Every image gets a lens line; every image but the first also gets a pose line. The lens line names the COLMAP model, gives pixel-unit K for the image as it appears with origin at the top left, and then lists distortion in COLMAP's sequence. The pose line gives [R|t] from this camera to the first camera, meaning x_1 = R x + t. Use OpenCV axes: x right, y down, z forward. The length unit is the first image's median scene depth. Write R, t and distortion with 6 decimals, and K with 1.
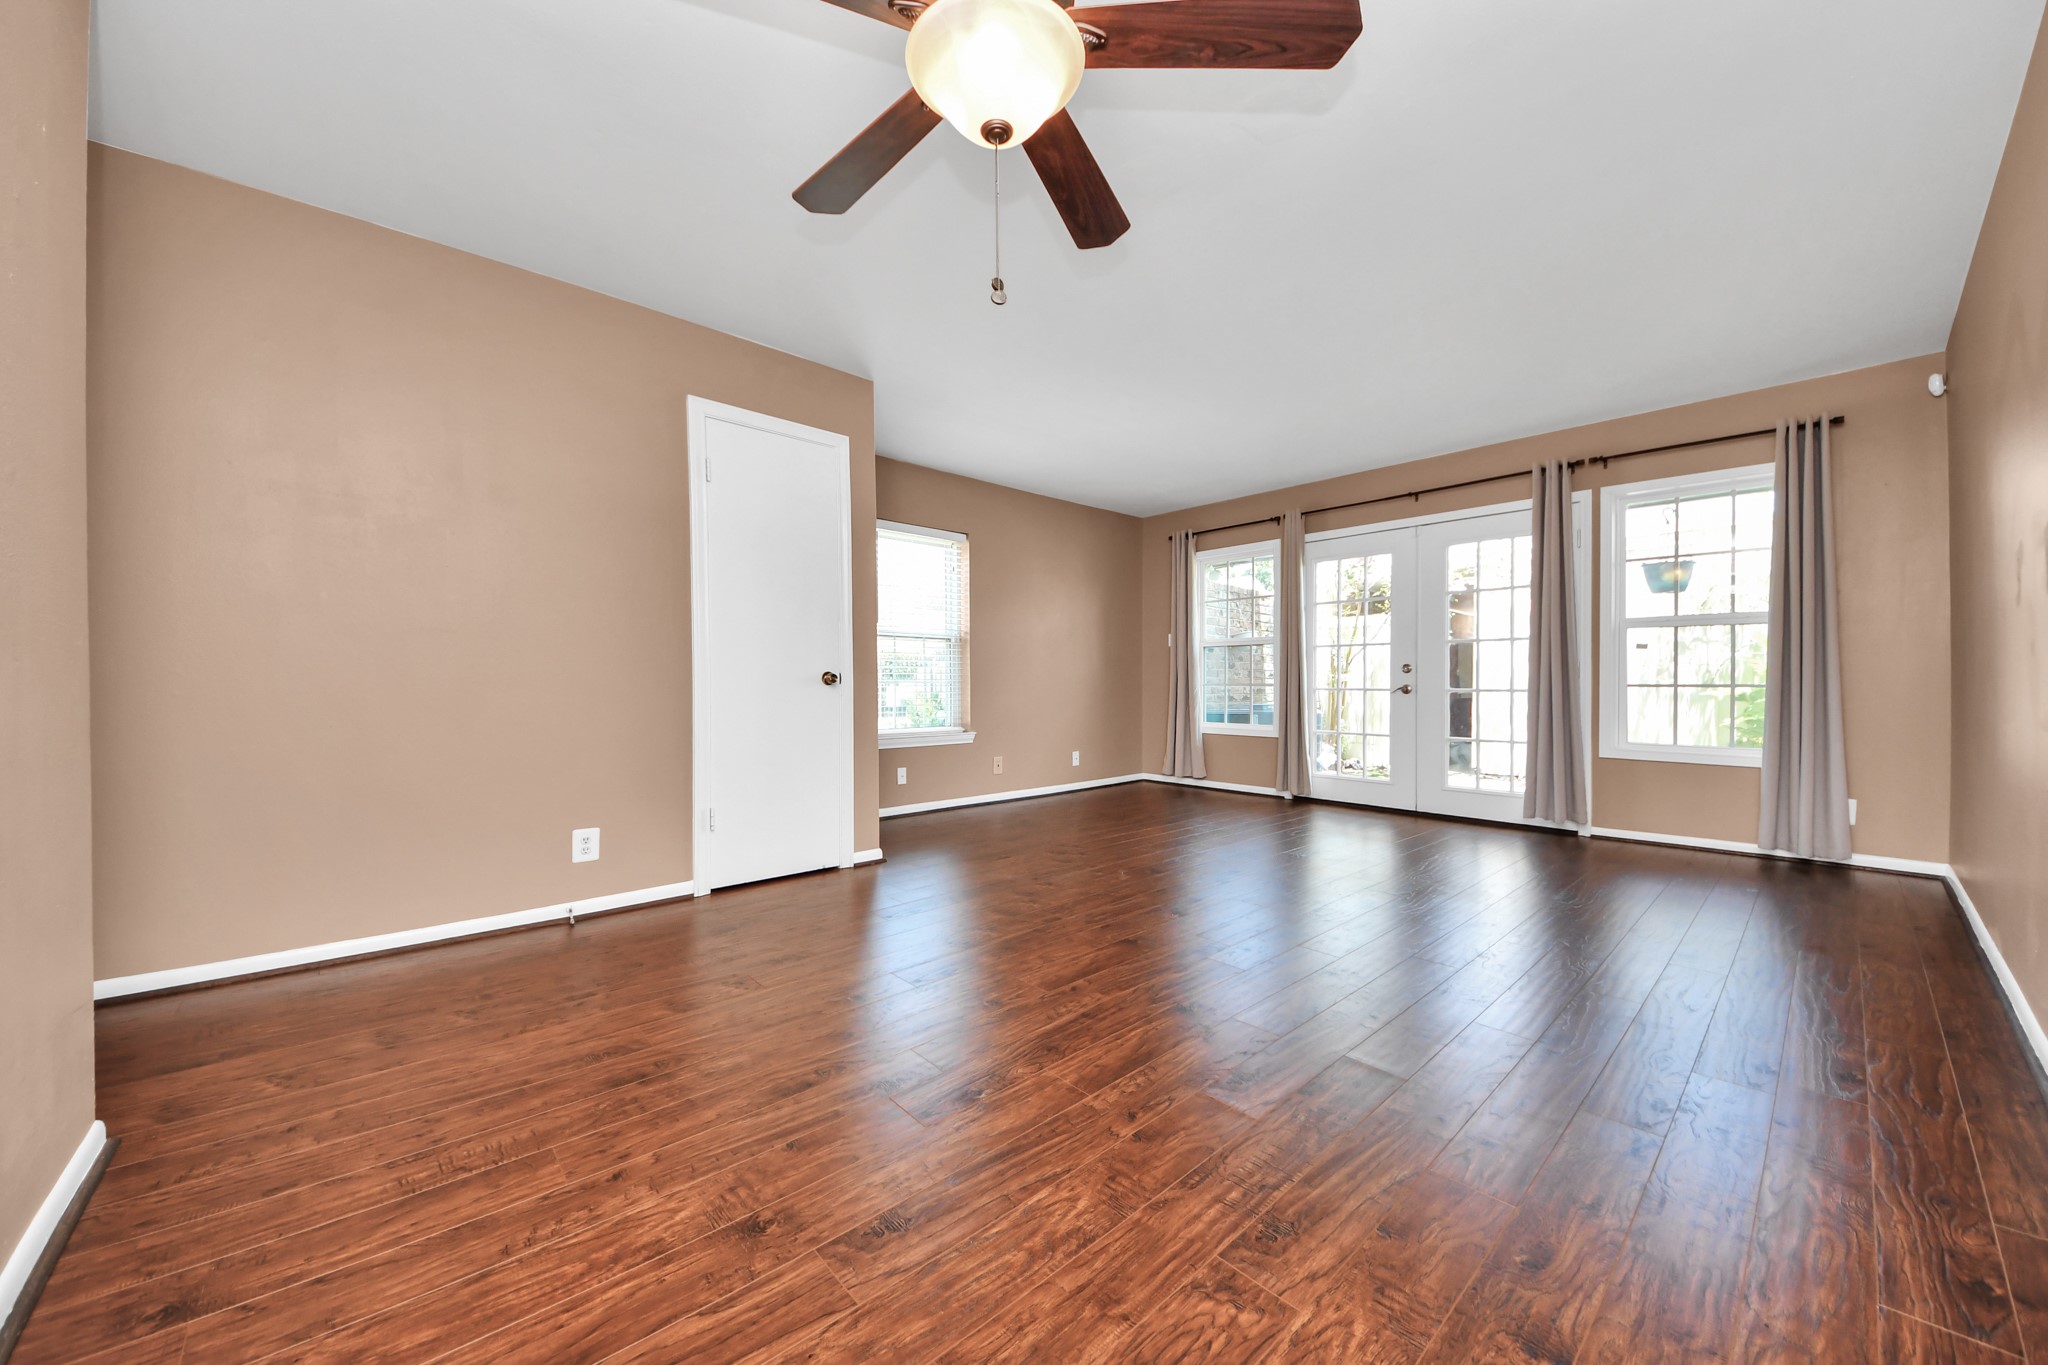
lens RADIAL K [[717.5, 0, 1022.4], [0, 717.5, 700.2], [0, 0, 1]] dist [0.023113, -0.015661]
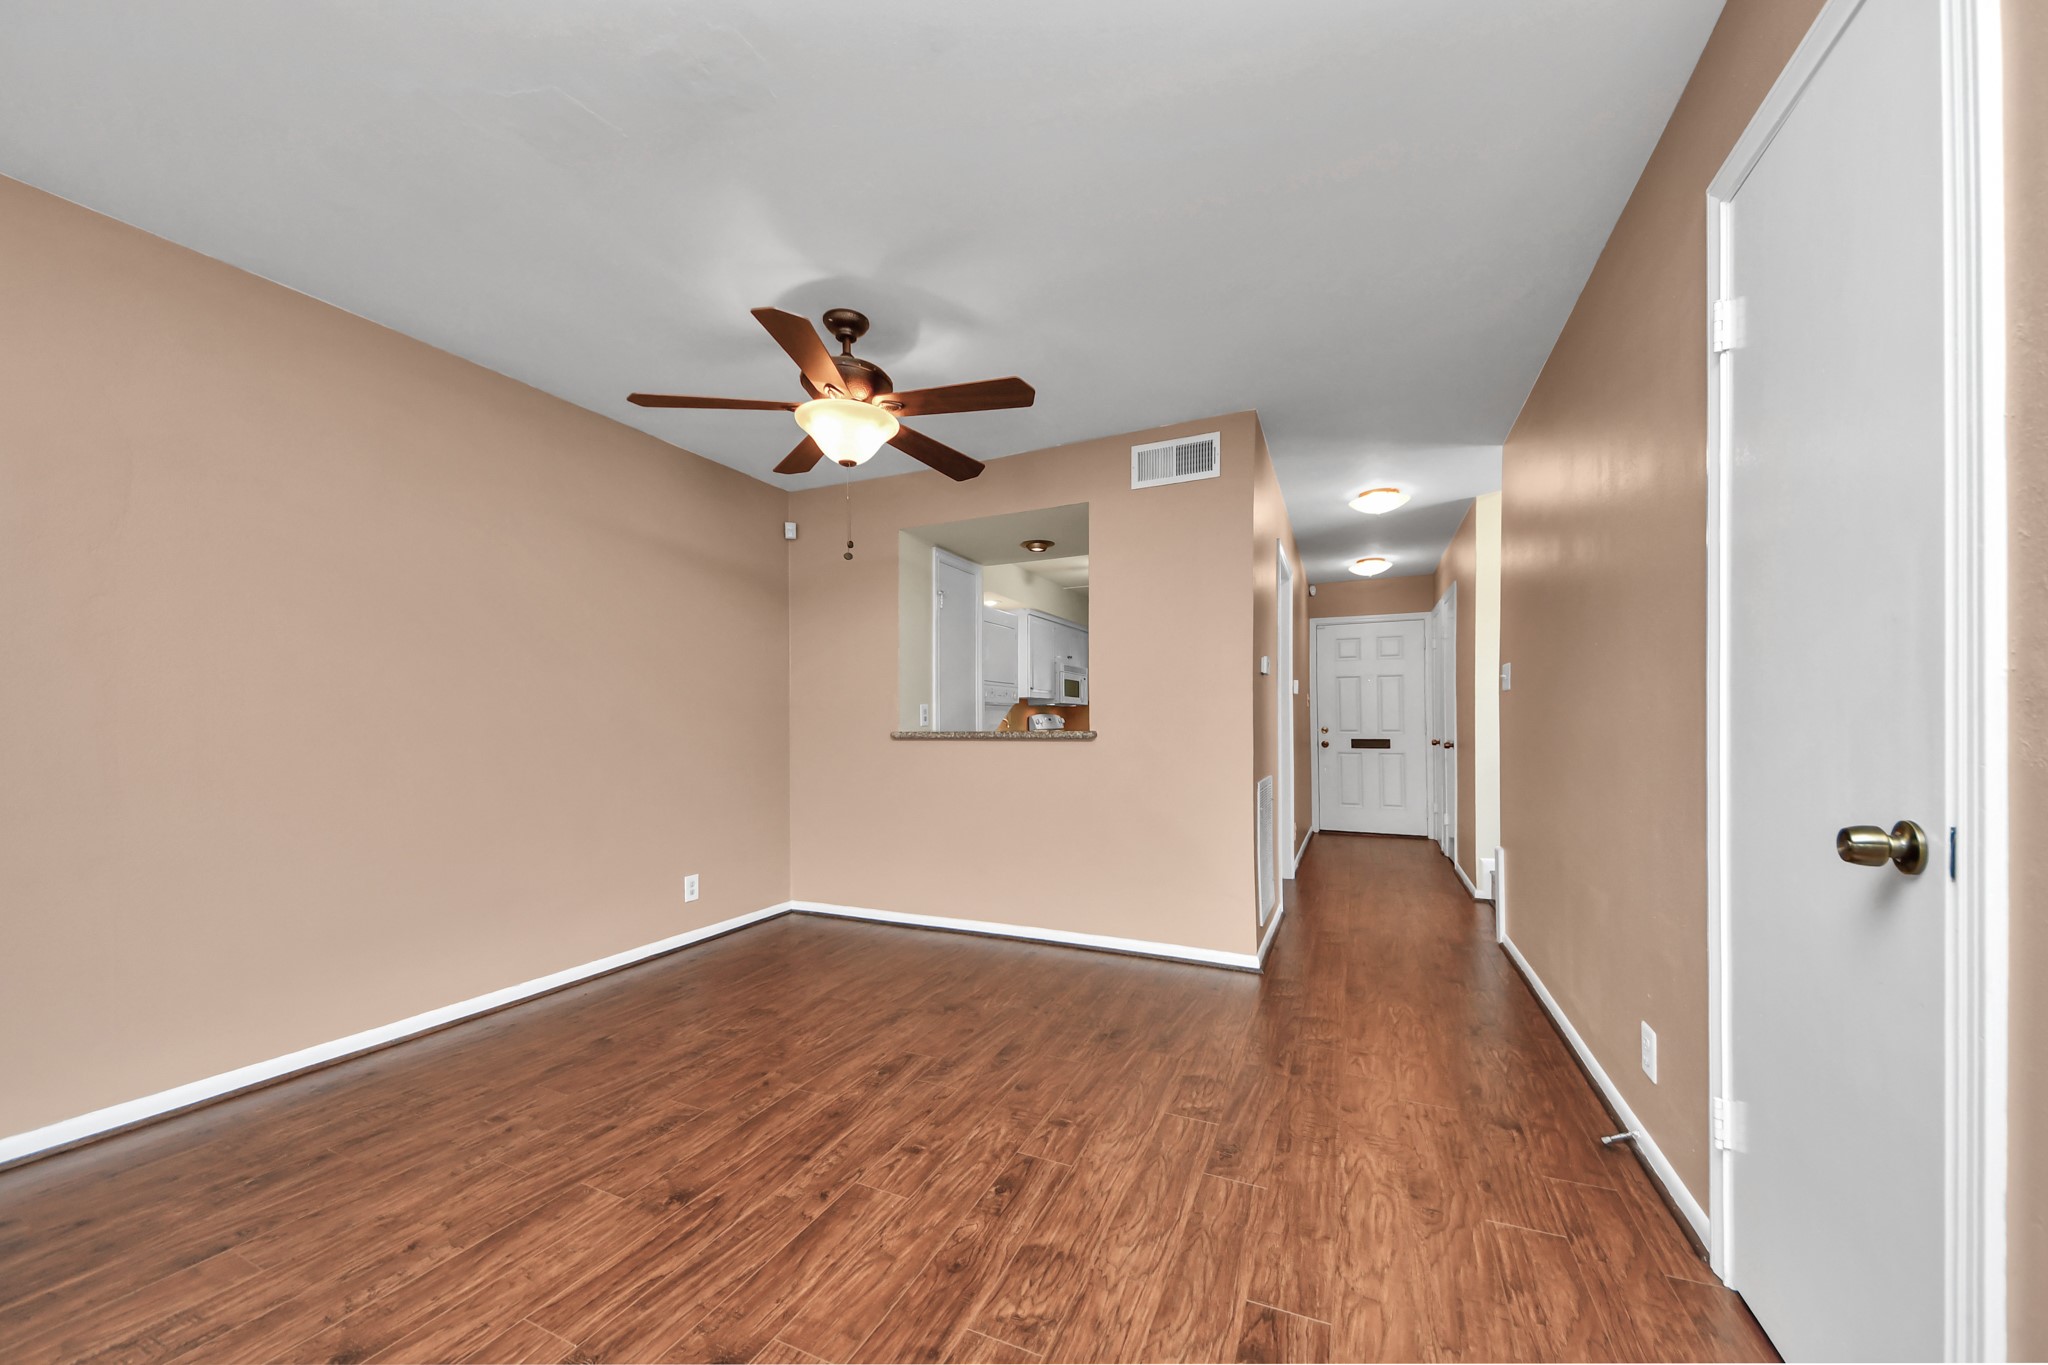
lens RADIAL K [[705.8, 0, 1024.0], [0, 705.8, 682.5], [0, 0, 1]] dist [0.037515, -0.015379]
pose [[-0.911758, -0.029264, -0.409684, 0.243173], [-0.011355, 0.998873, -0.046080, -0.129549], [0.410571, -0.037362, -0.911063, 2.128777]]
